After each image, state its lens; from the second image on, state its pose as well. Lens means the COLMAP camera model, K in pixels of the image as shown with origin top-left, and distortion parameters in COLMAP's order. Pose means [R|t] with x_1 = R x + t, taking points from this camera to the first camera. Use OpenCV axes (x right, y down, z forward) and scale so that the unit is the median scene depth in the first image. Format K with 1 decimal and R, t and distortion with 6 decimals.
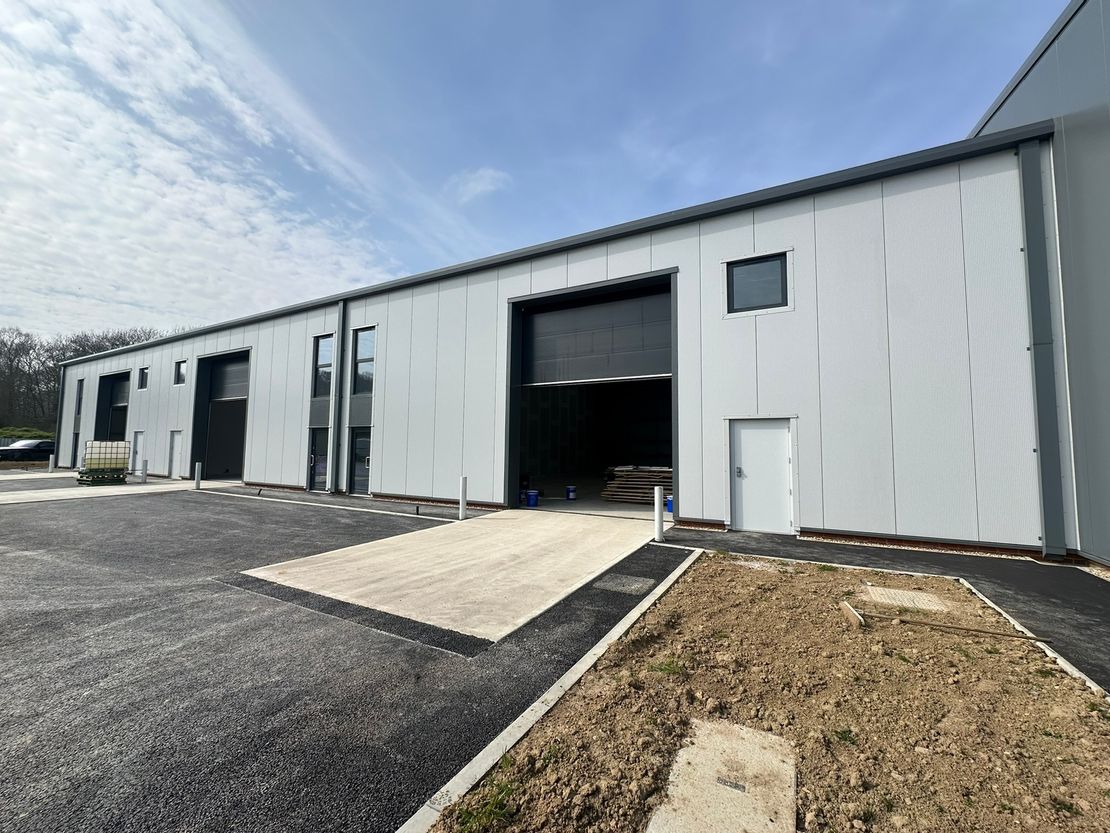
lens RADIAL K [[447.4, 0, 555.0], [0, 447.4, 416.5], [0, 0, 1]] dist [-0.002409, -0.000637]
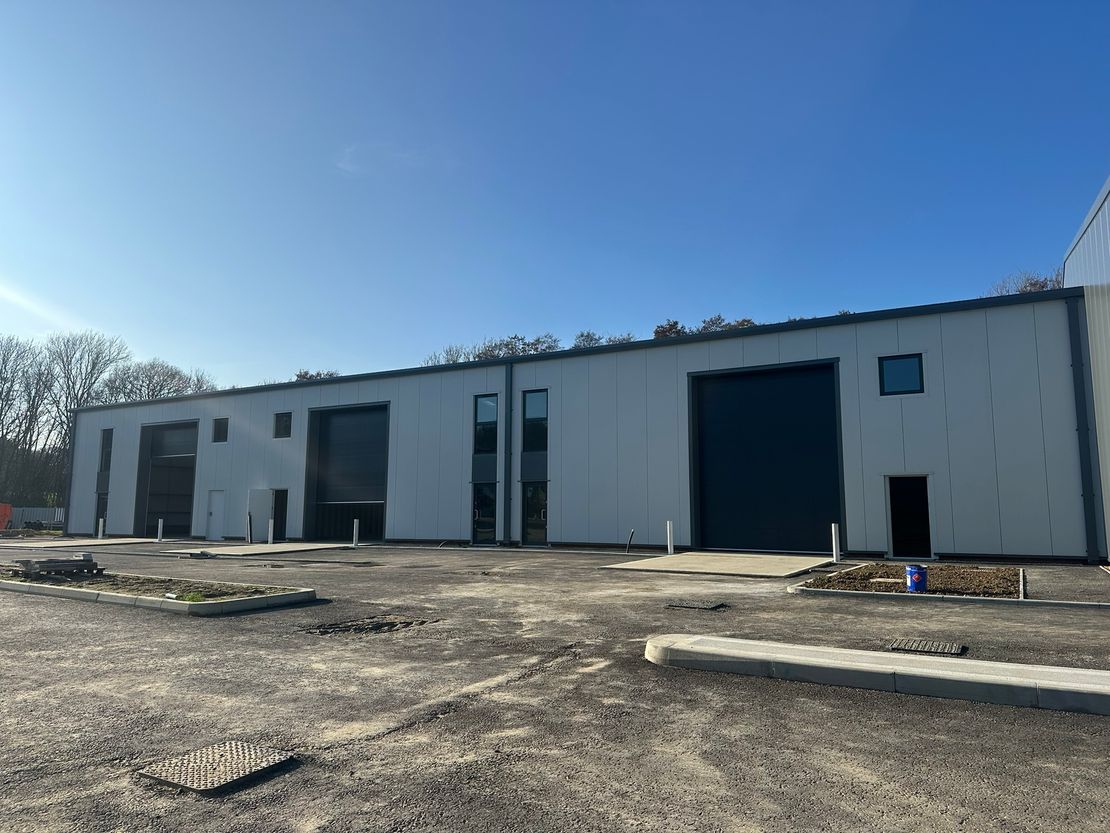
lens RADIAL K [[776.6, 0, 555.0], [0, 776.6, 416.5], [0, 0, 1]] dist [0.114908, -0.157017]
pose [[0.999439, -0.027081, -0.019715, -0.489751], [0.026550, 0.999290, -0.026734, -0.117391], [0.020425, 0.026196, 0.999448, -1.246530]]
